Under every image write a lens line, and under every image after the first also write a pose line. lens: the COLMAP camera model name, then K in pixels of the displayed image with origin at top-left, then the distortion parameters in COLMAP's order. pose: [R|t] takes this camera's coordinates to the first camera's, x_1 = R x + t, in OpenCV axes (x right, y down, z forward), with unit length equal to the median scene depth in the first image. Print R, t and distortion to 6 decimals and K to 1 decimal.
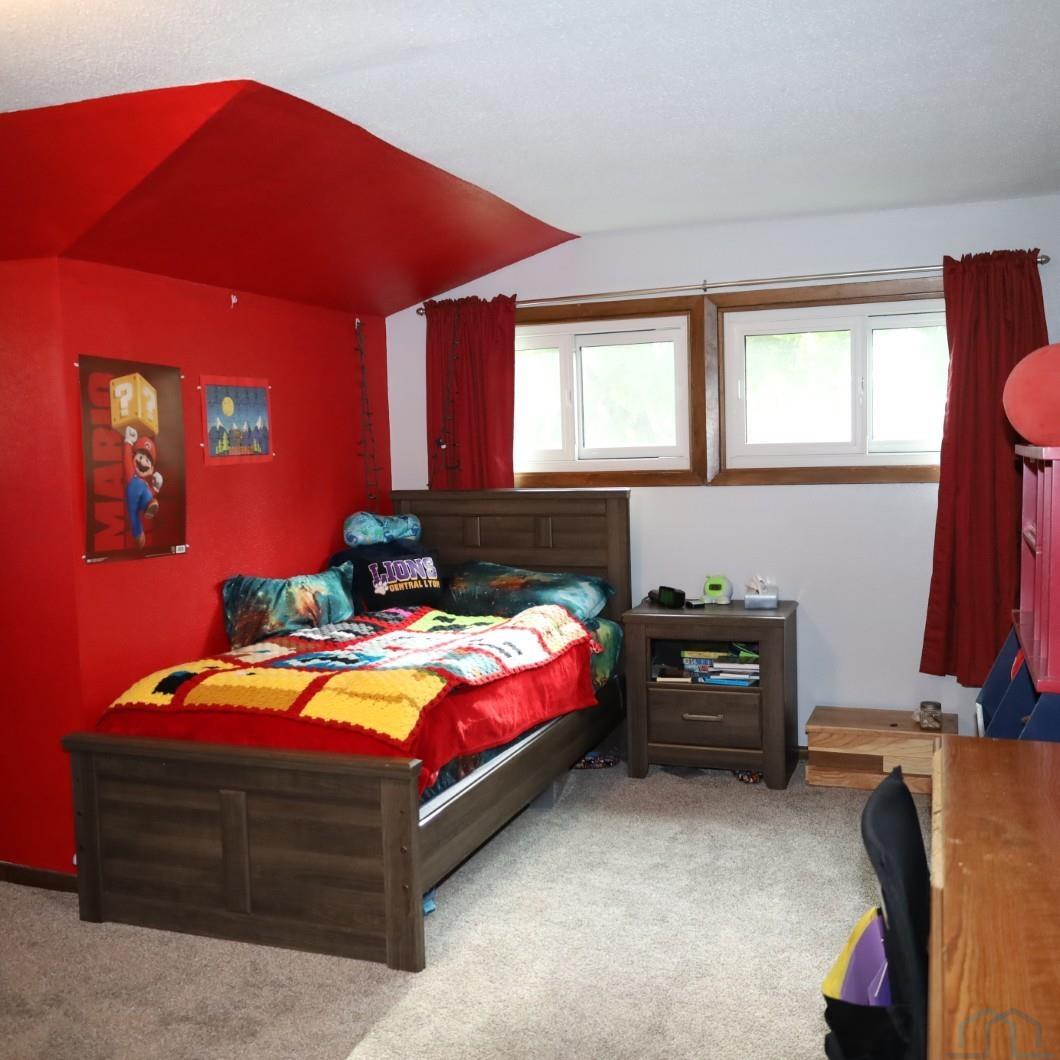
lens RADIAL K [[1112.6, 0, 531.5], [0, 1112.6, 525.6], [0, 0, 1]] dist [0.023605, 0.000000]
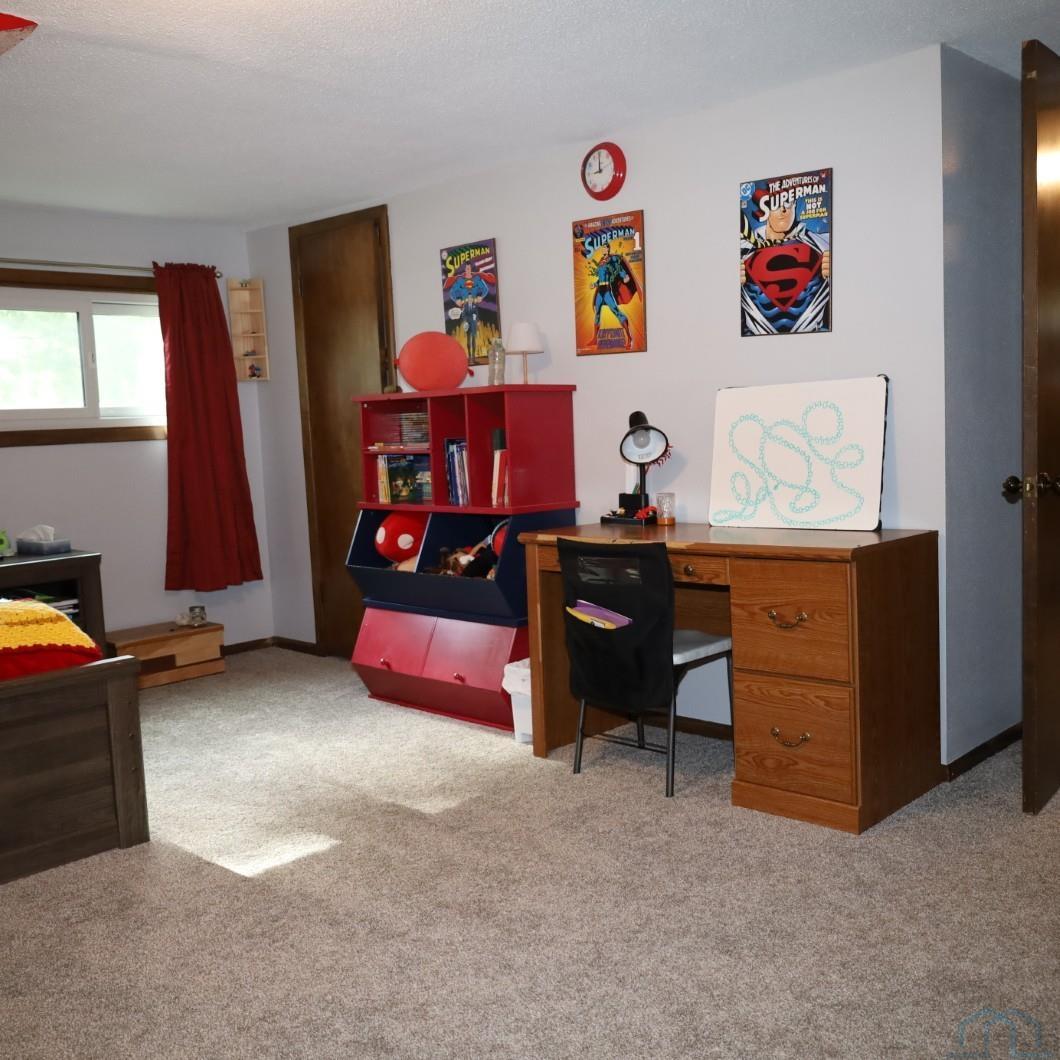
lens RADIAL K [[1112.6, 0, 531.2], [0, 1112.6, 533.0], [0, 0, 1]] dist [0.023605, 0.000000]
pose [[0.406755, -0.084448, 0.909626, -0.650977], [0.097553, 0.994040, 0.048662, 0.048176], [-0.908314, 0.068943, 0.412569, 0.104661]]
